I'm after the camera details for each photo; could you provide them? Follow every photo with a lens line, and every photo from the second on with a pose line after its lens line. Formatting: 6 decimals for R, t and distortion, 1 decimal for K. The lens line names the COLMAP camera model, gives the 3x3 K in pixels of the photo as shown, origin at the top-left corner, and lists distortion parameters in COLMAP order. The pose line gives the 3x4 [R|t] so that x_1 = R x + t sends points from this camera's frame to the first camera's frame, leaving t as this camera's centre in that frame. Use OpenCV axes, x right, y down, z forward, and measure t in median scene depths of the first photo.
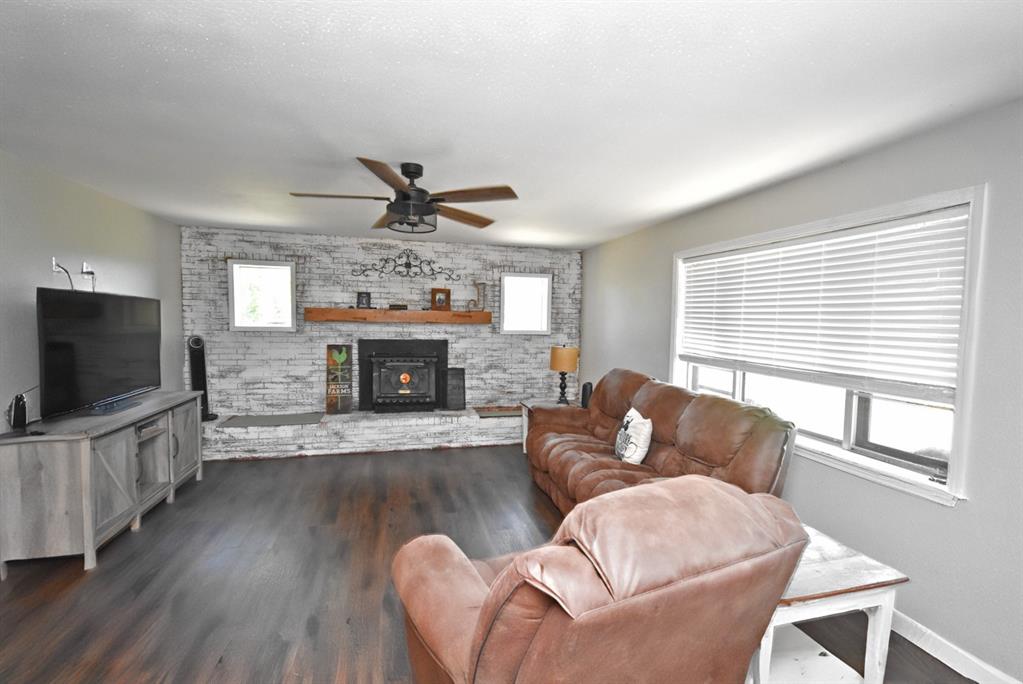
lens RADIAL K [[451.9, 0, 510.5], [0, 451.9, 344.0], [0, 0, 1]] dist [0.004815, 0.000683]
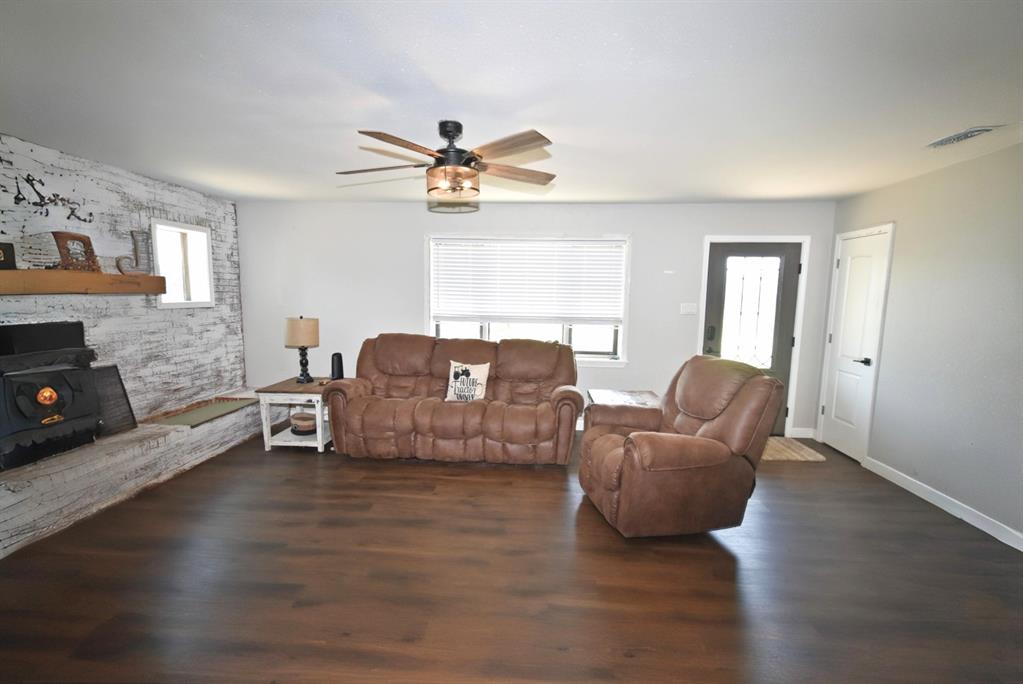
lens RADIAL K [[451.9, 0, 505.4], [0, 451.9, 346.4], [0, 0, 1]] dist [0.004815, 0.000683]
pose [[0.348732, -0.121055, 0.929372, -0.487470], [0.045470, 0.992641, 0.112234, -0.018369], [-0.936119, 0.003119, 0.351670, 0.263739]]
